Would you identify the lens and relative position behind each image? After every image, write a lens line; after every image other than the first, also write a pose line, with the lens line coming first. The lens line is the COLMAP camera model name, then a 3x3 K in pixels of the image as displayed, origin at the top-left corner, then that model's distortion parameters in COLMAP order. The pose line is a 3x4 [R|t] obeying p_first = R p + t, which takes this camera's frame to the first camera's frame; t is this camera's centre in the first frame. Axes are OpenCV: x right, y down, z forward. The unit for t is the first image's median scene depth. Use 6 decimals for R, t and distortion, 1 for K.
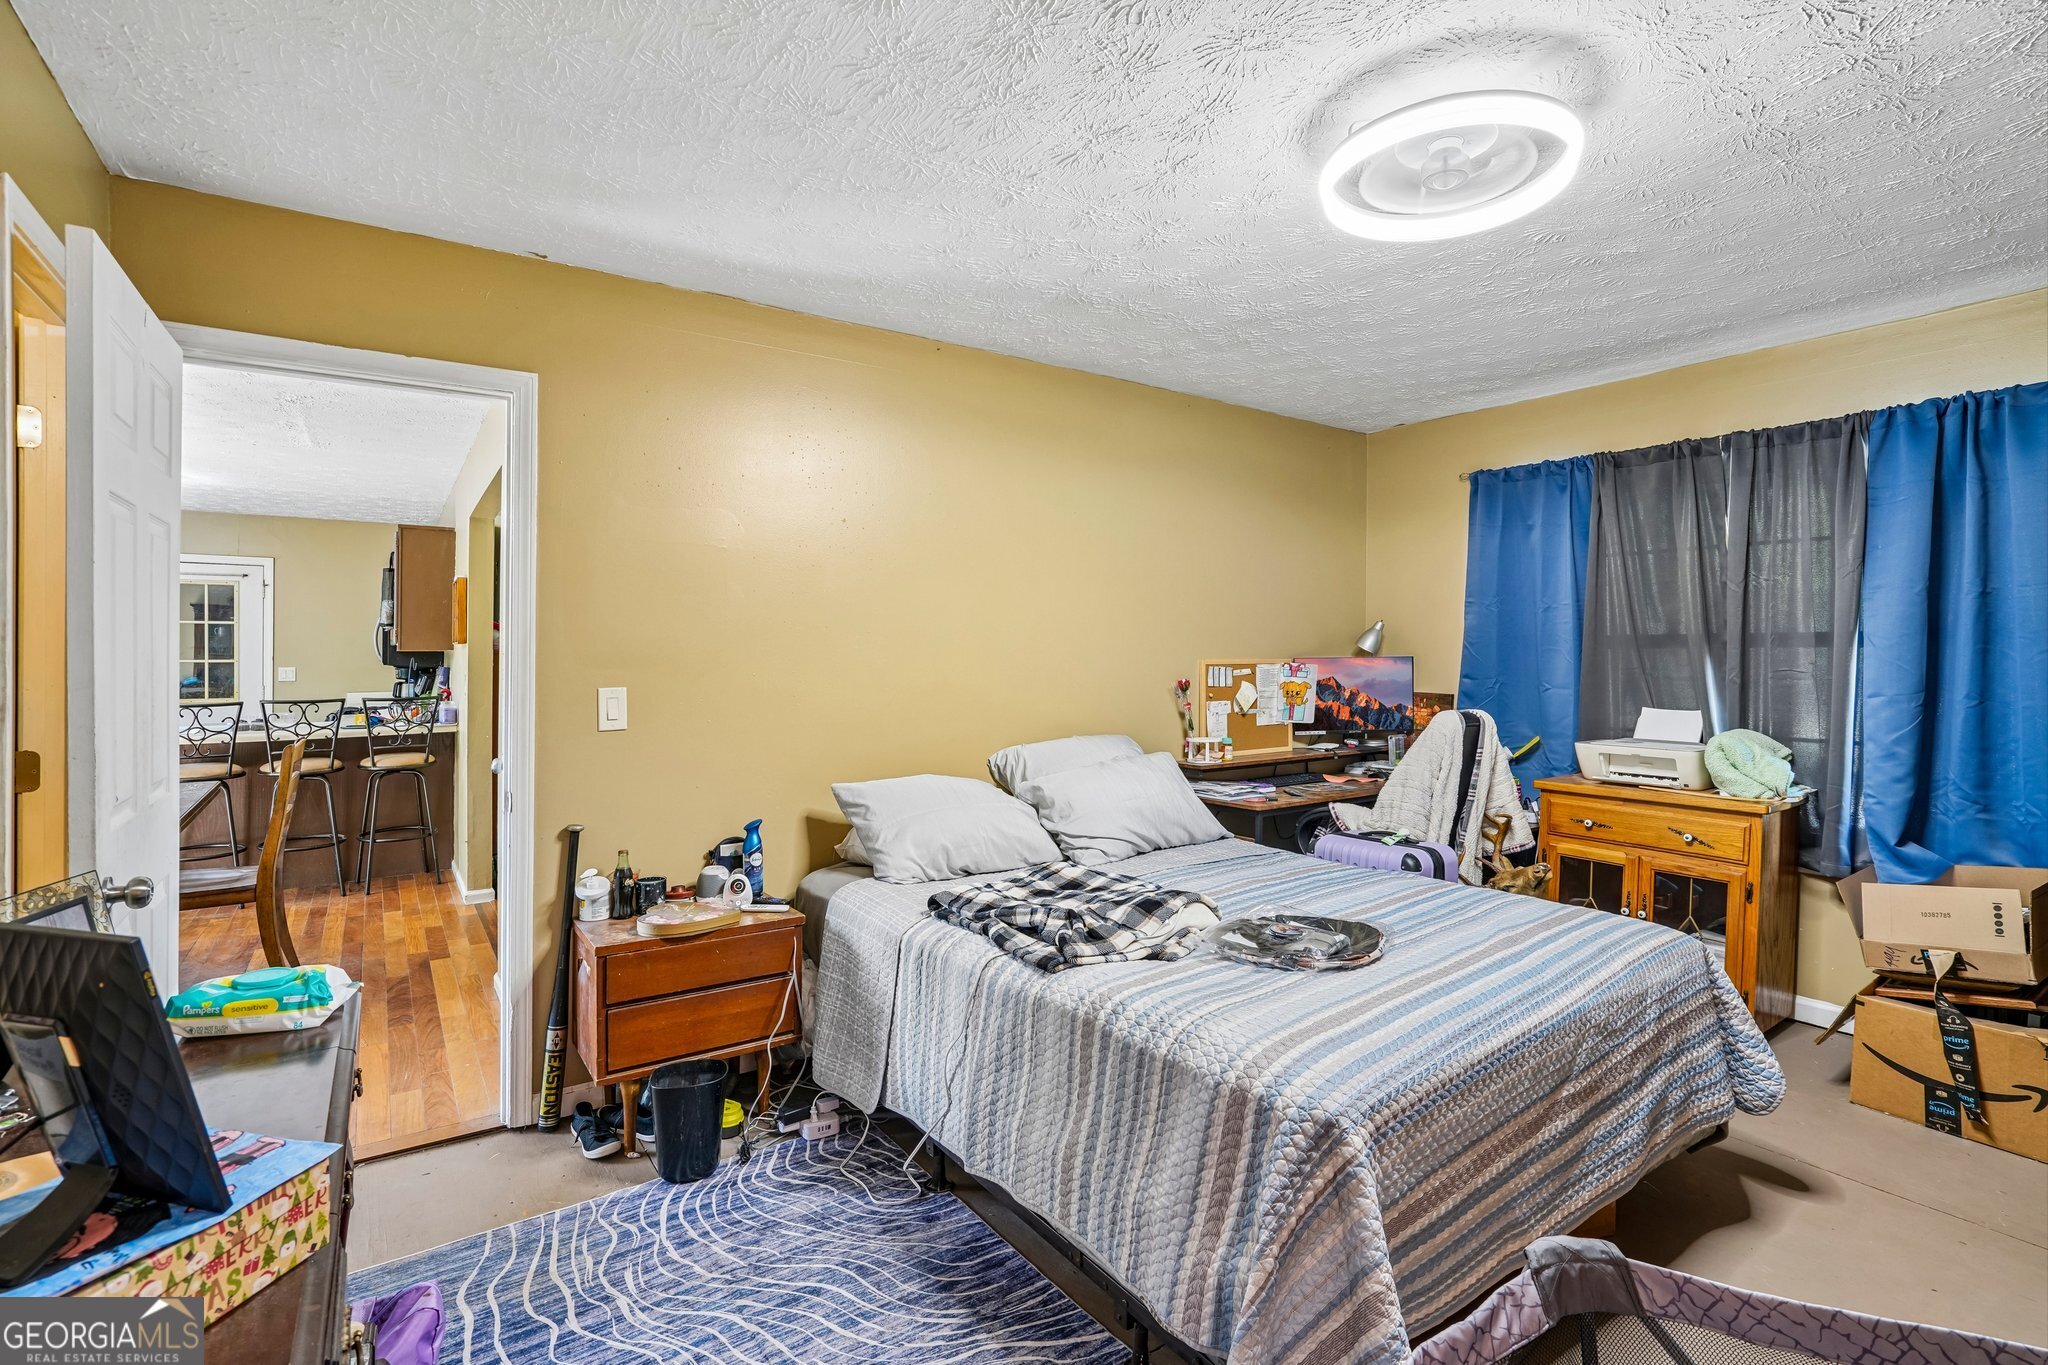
lens RADIAL K [[954.4, 0, 1019.8], [0, 954.4, 674.7], [0, 0, 1]] dist [-0.050055, 0.023653]
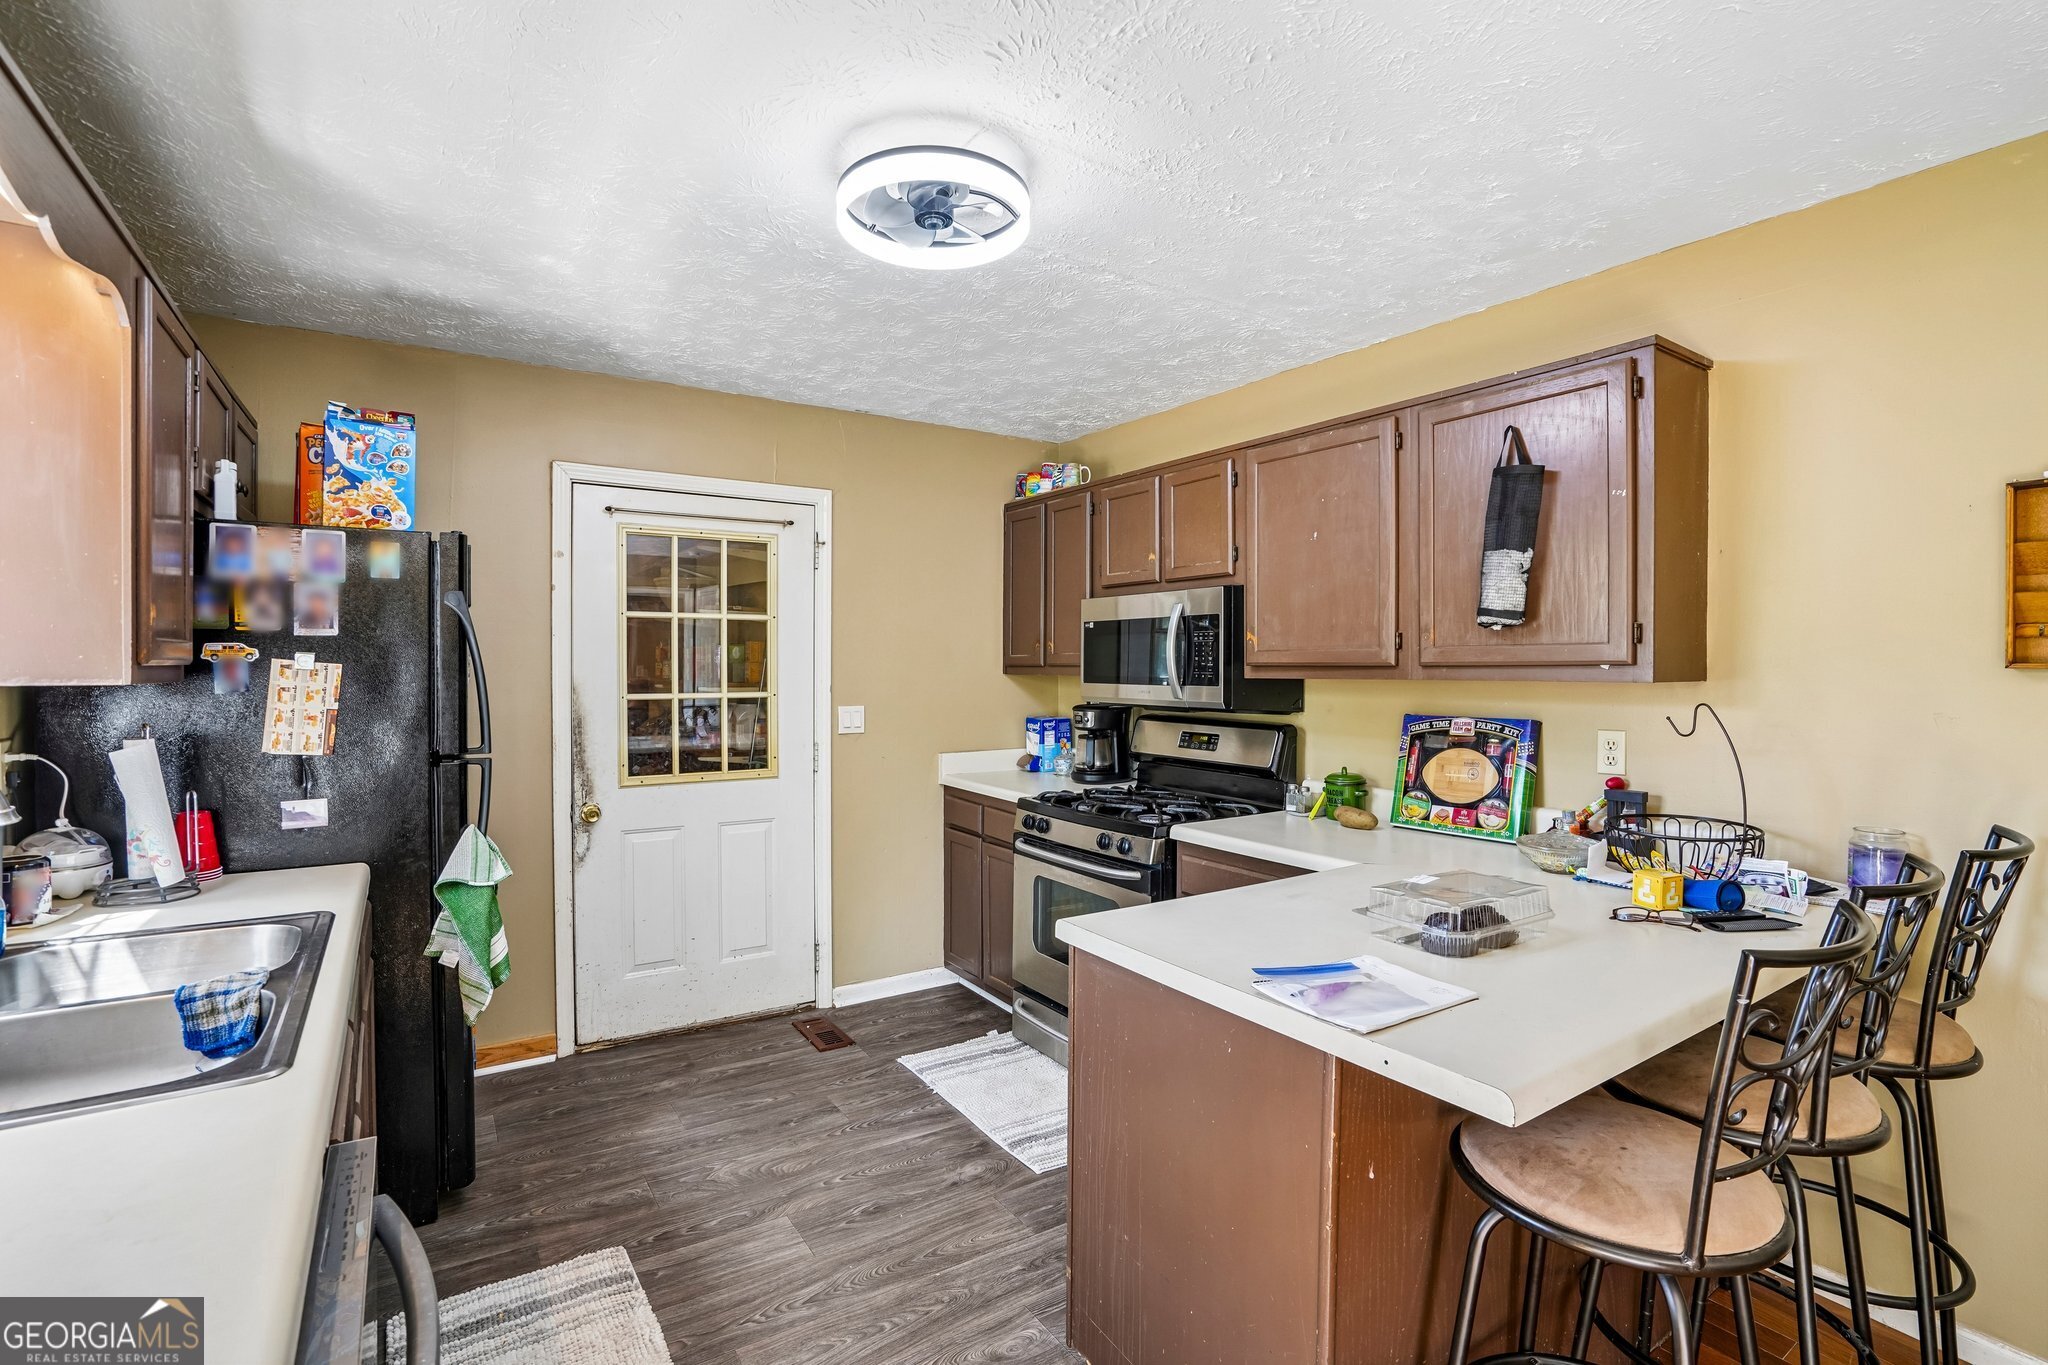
lens RADIAL K [[954.4, 0, 1019.8], [0, 954.4, 674.7], [0, 0, 1]] dist [-0.050055, 0.023653]
pose [[0.999999, 0.001487, 0.000439, -0.893167], [-0.001481, 0.999914, -0.013025, -0.024453], [-0.000458, 0.013024, 0.999915, 0.625678]]
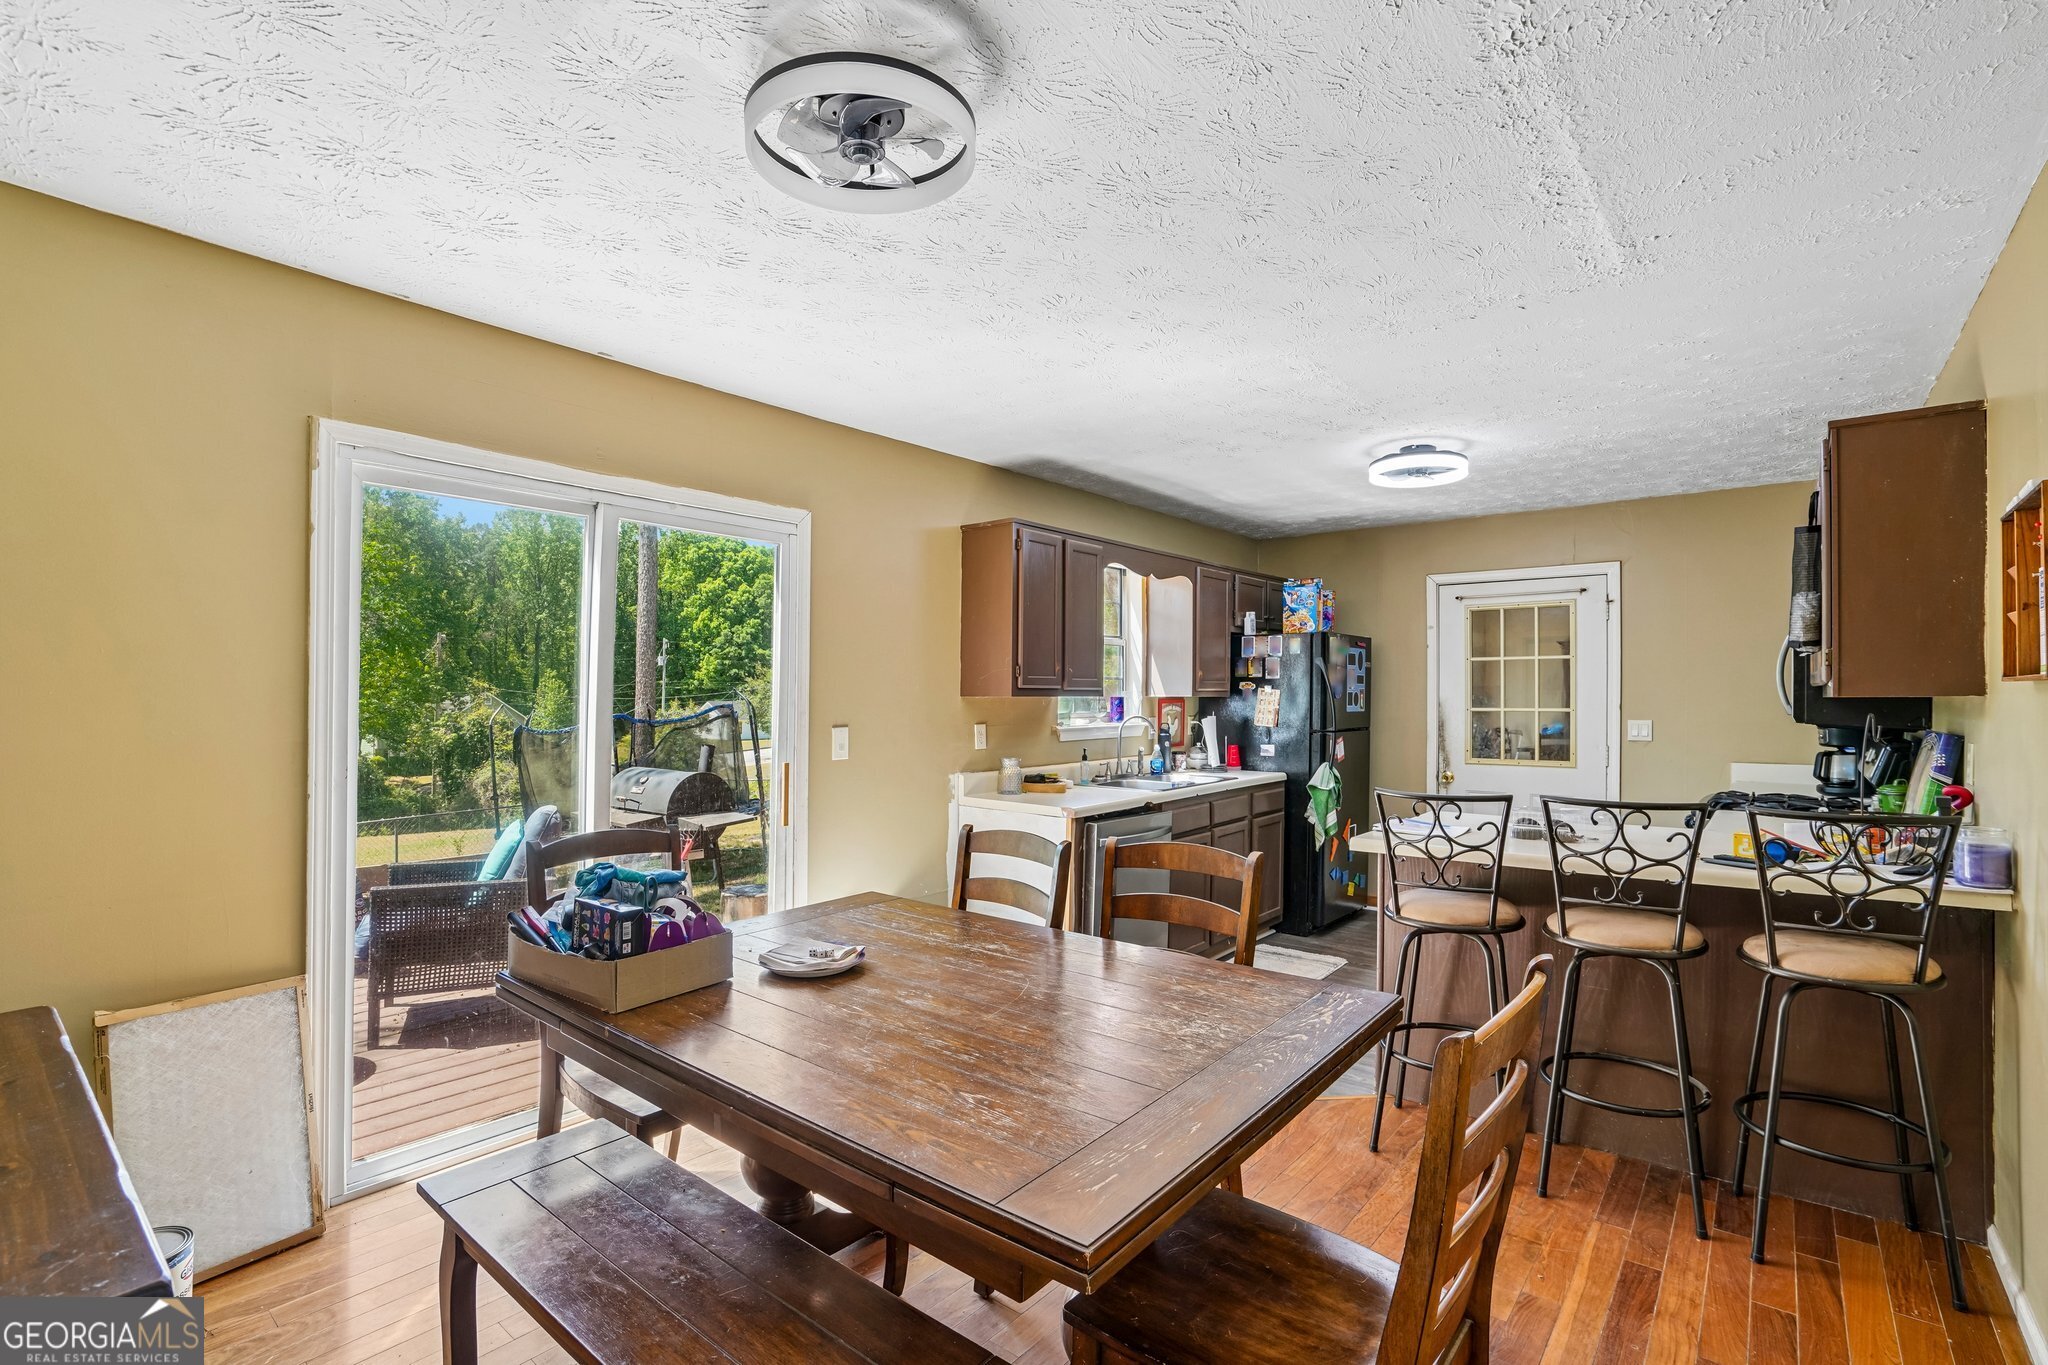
lens RADIAL K [[954.4, 0, 1019.8], [0, 954.4, 674.7], [0, 0, 1]] dist [-0.050055, 0.023653]
pose [[0.280779, -0.023902, -0.959475, -0.341134], [-0.021687, 0.999277, -0.031240, -0.013467], [0.959527, 0.029579, 0.280057, 0.496361]]
